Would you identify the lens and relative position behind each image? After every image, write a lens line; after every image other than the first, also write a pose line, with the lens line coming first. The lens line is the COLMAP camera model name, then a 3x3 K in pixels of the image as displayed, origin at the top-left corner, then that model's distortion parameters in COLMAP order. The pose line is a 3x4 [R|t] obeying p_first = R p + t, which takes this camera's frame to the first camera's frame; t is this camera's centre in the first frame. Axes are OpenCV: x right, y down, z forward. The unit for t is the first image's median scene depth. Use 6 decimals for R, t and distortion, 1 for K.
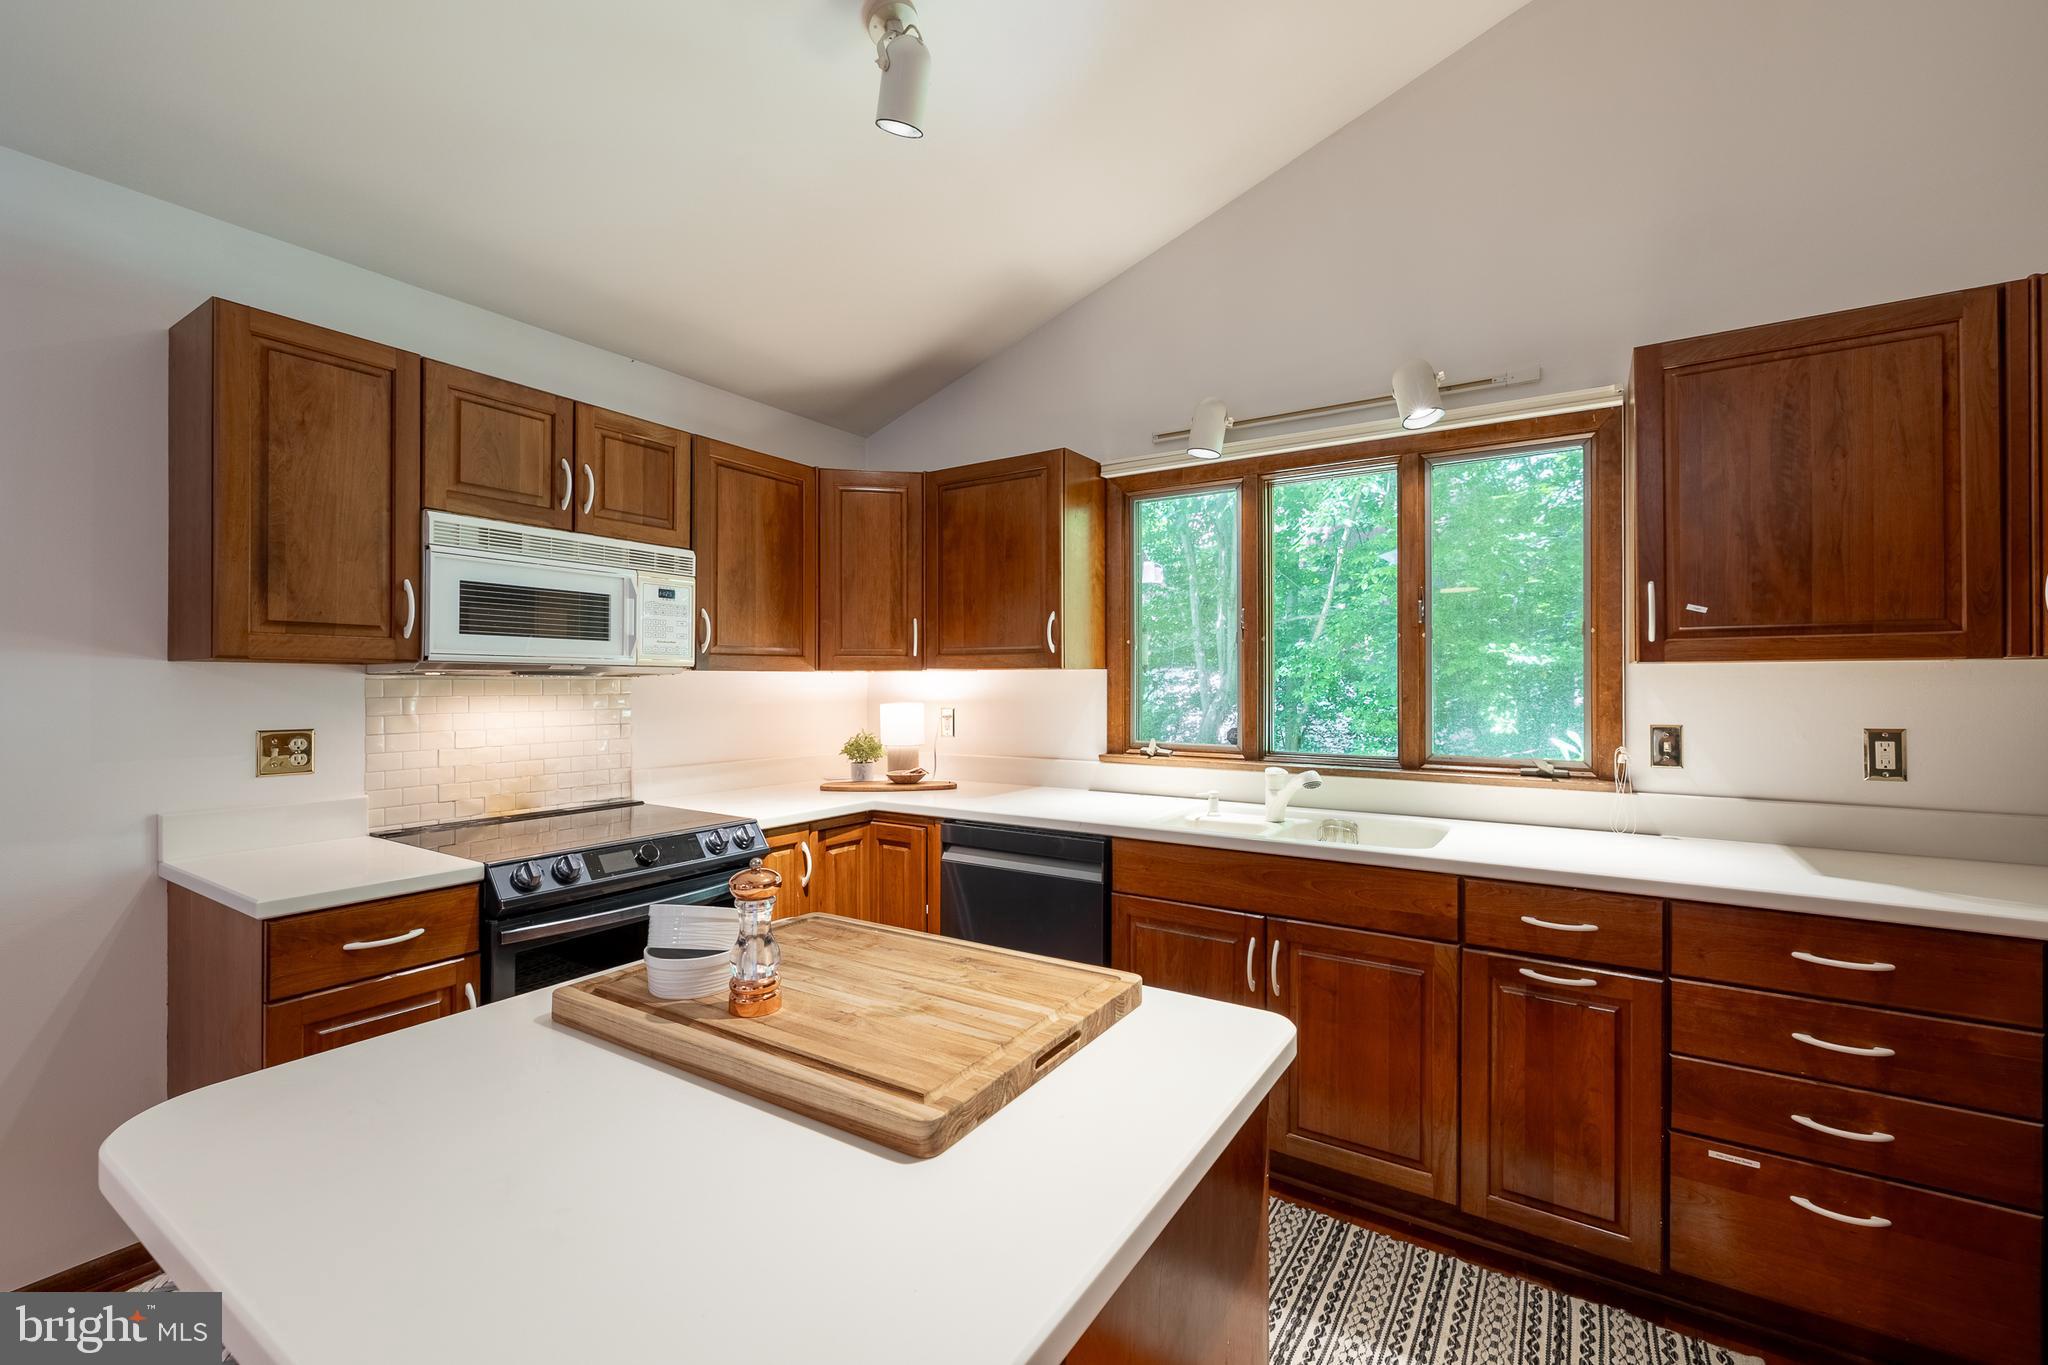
lens RADIAL K [[859.4, 0, 1017.4], [0, 859.4, 682.7], [0, 0, 1]] dist [0.000381, 0.000349]
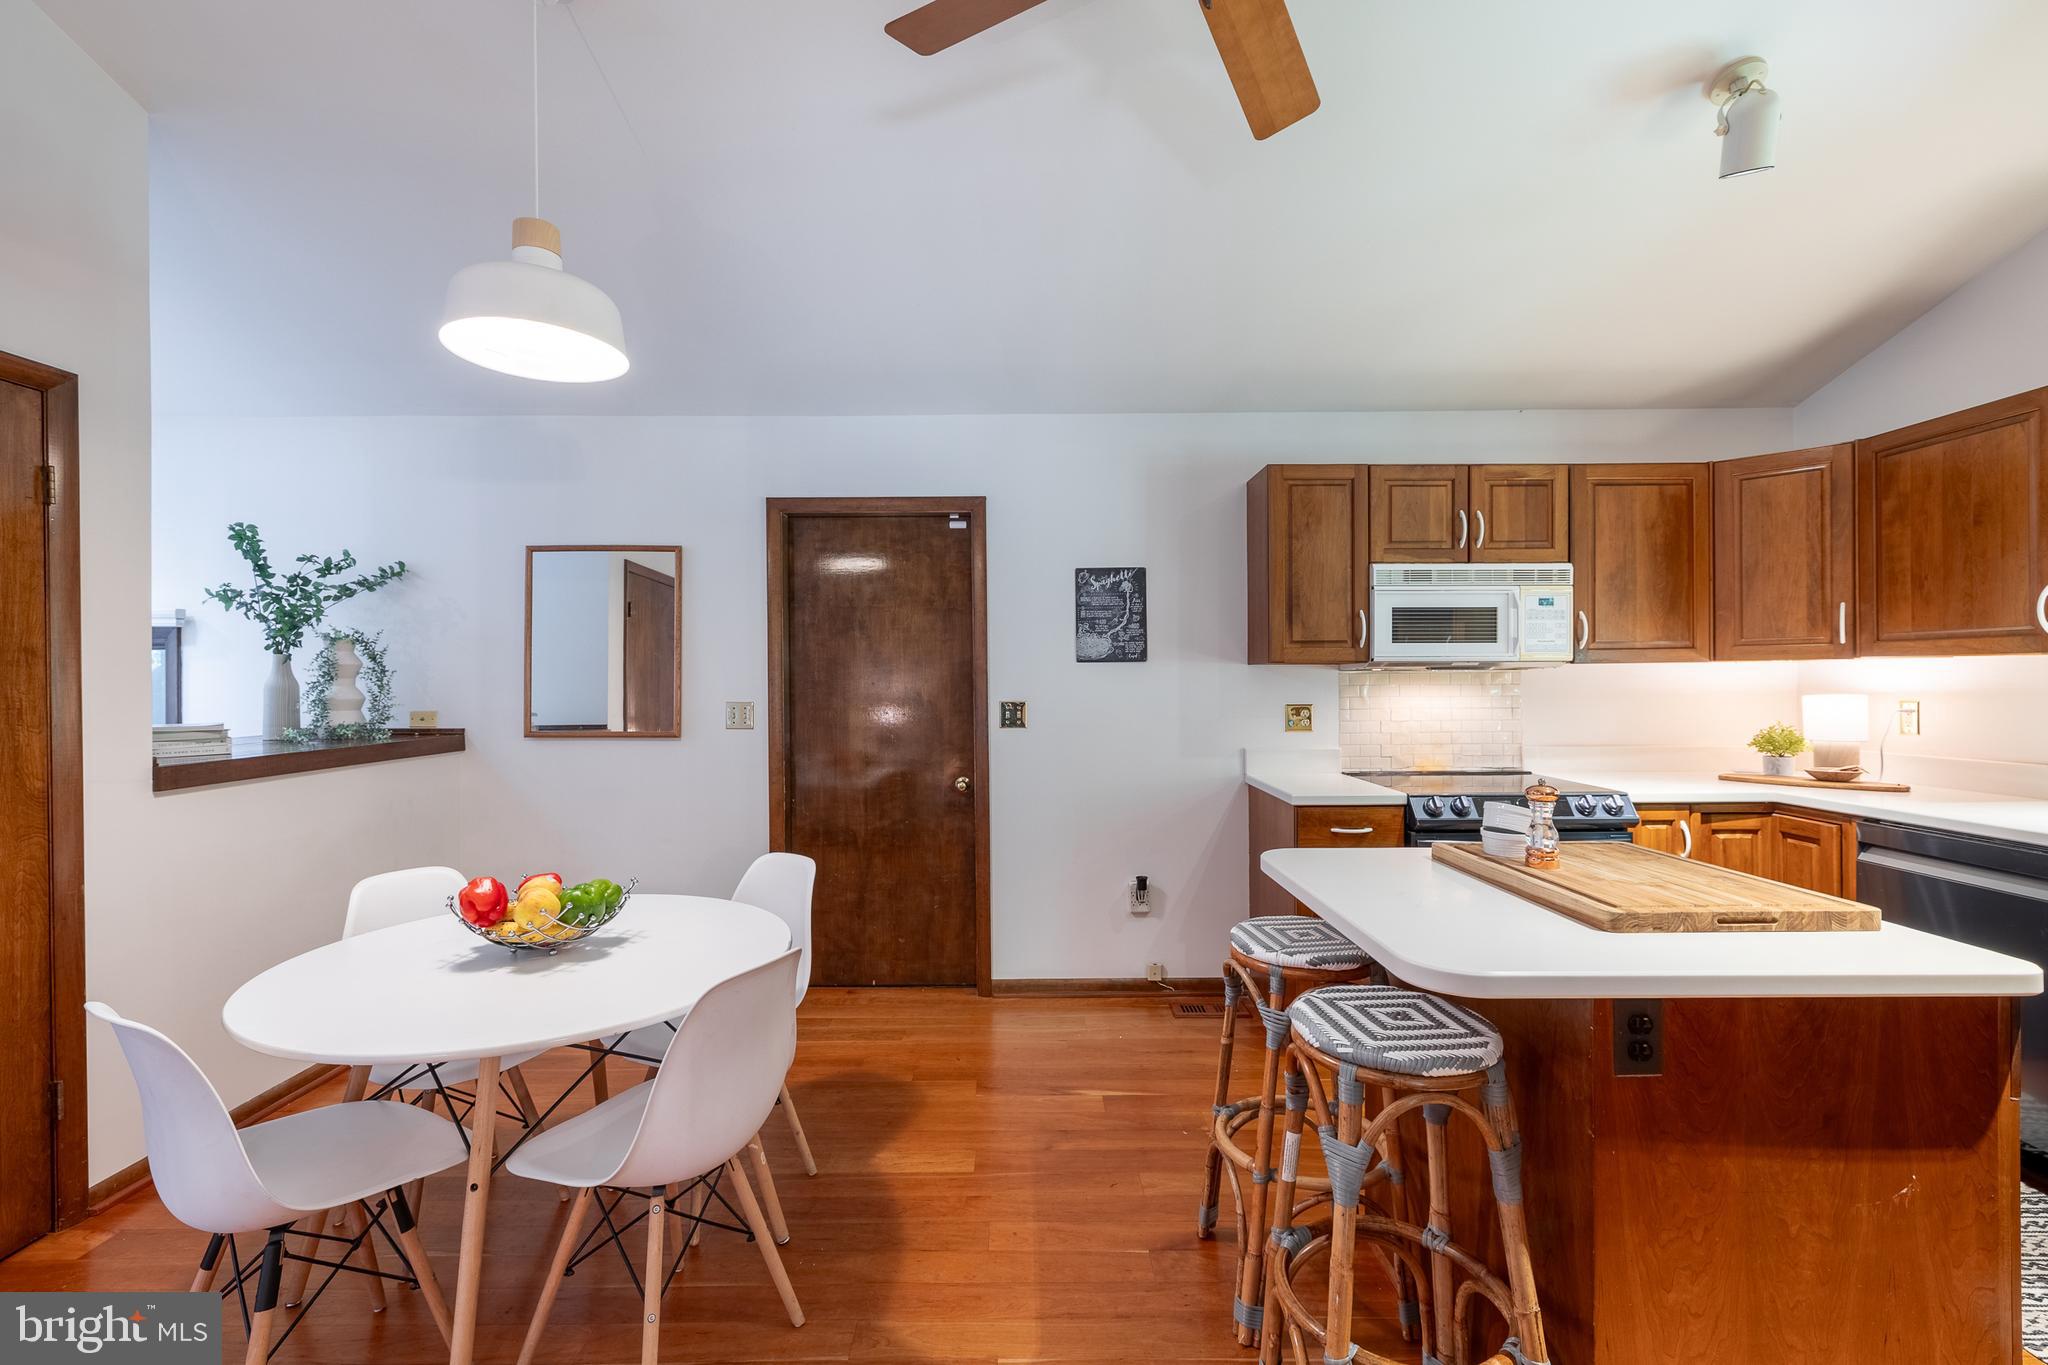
lens RADIAL K [[859.4, 0, 1036.4], [0, 859.4, 678.7], [0, 0, 1]] dist [0.000381, 0.000349]
pose [[0.557251, -0.003415, -0.830337, 0.226571], [0.007632, 0.999970, 0.001009, -0.000681], [0.830309, -0.006900, 0.557260, -0.318679]]
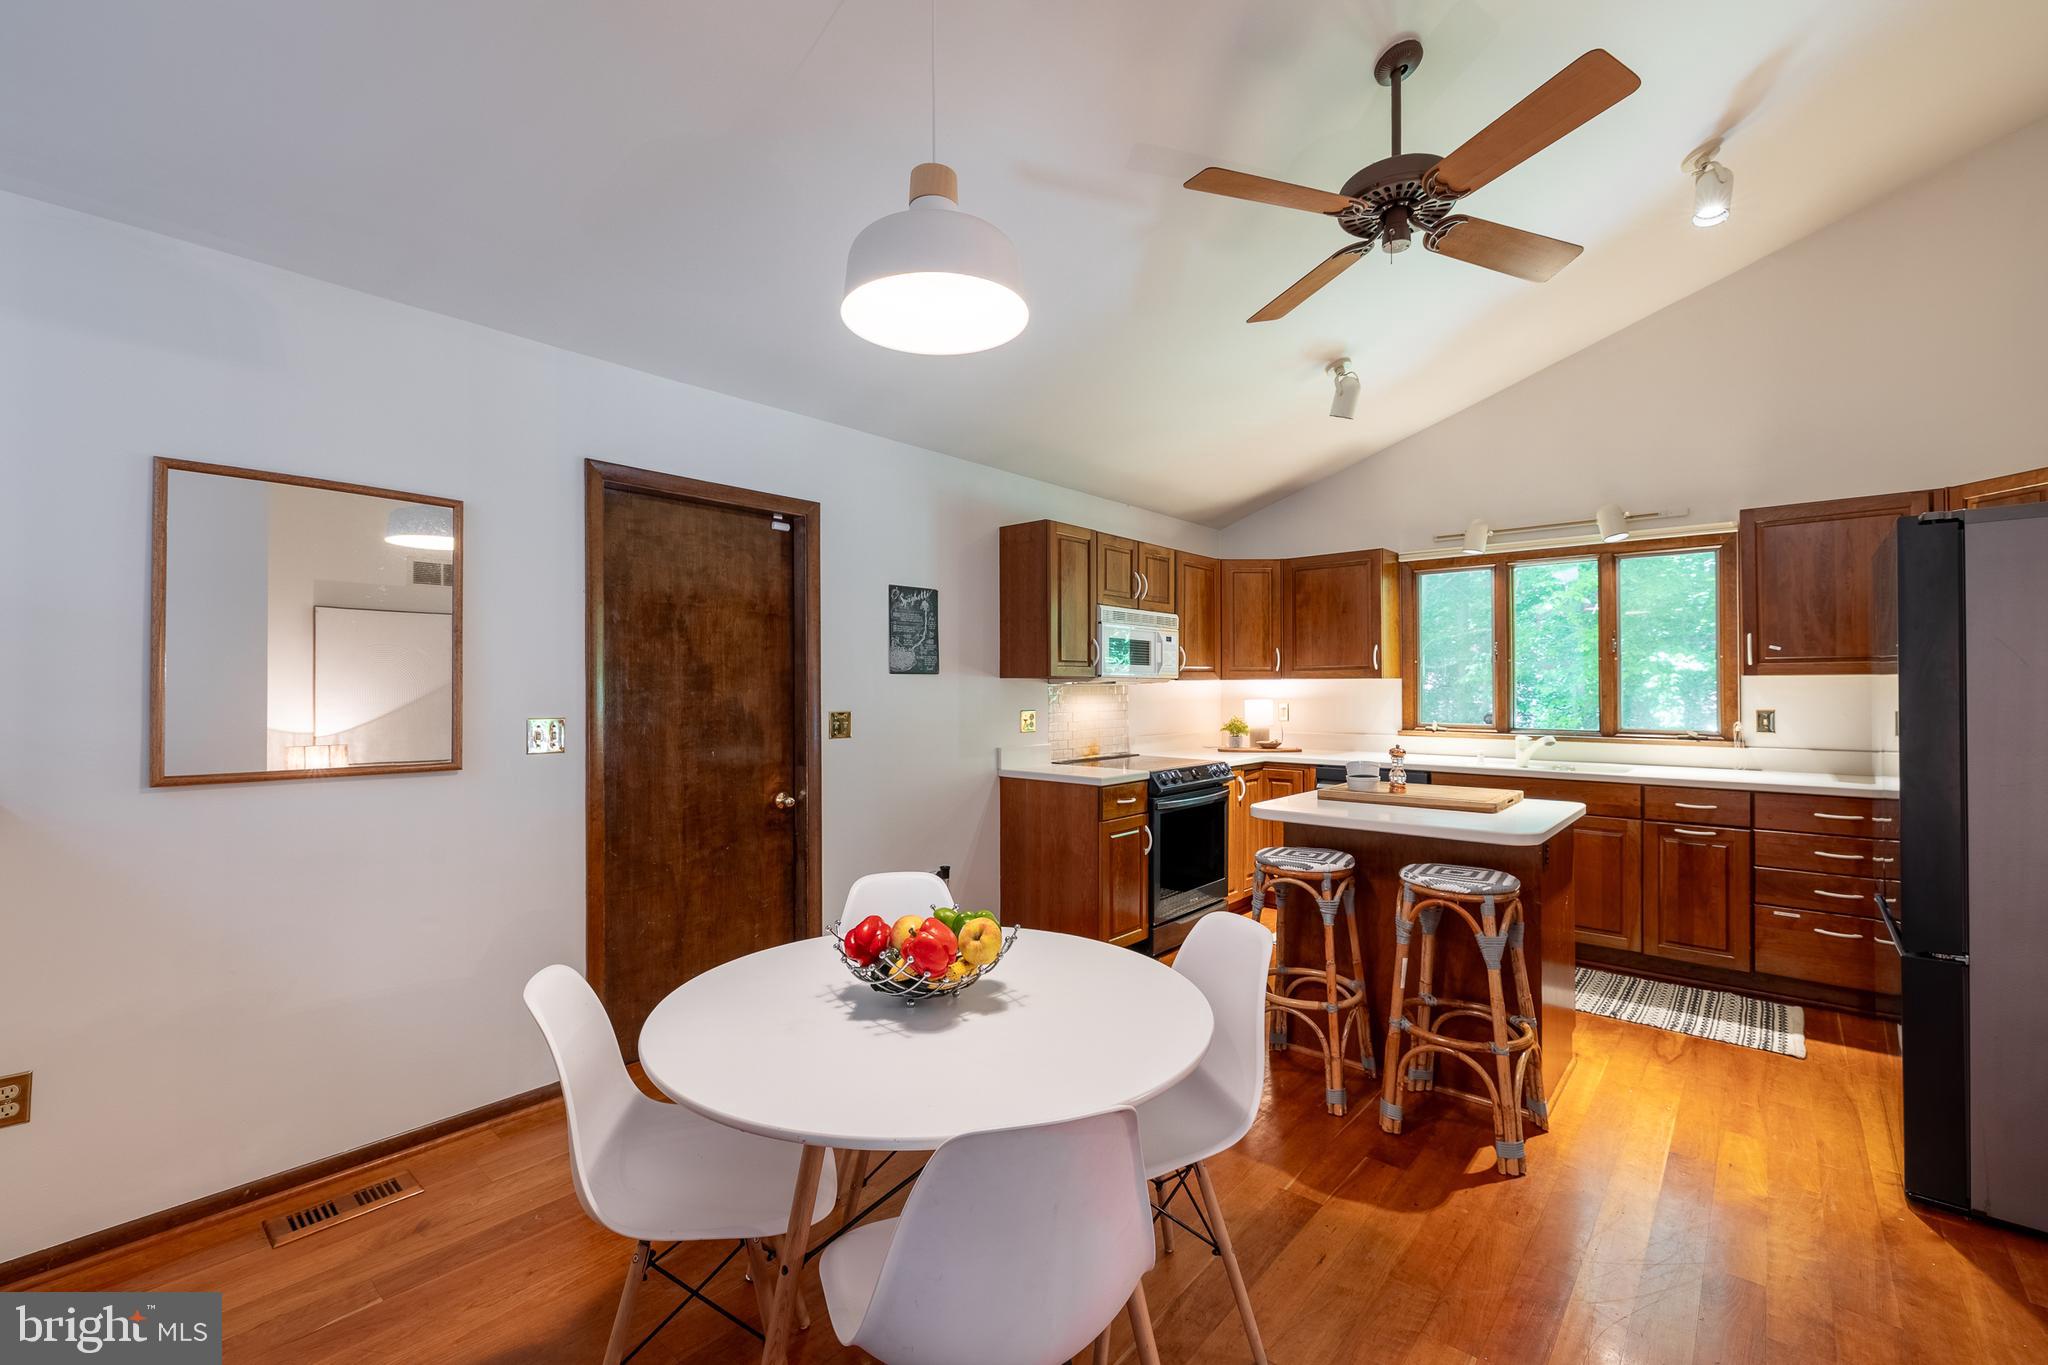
lens RADIAL K [[859.4, 0, 1021.5], [0, 859.4, 680.9], [0, 0, 1]] dist [0.000381, 0.000349]
pose [[0.990725, -0.002957, -0.135848, -0.523748], [0.002202, 0.999981, -0.005705, -0.004274], [0.135863, 0.005352, 0.990713, -0.960245]]
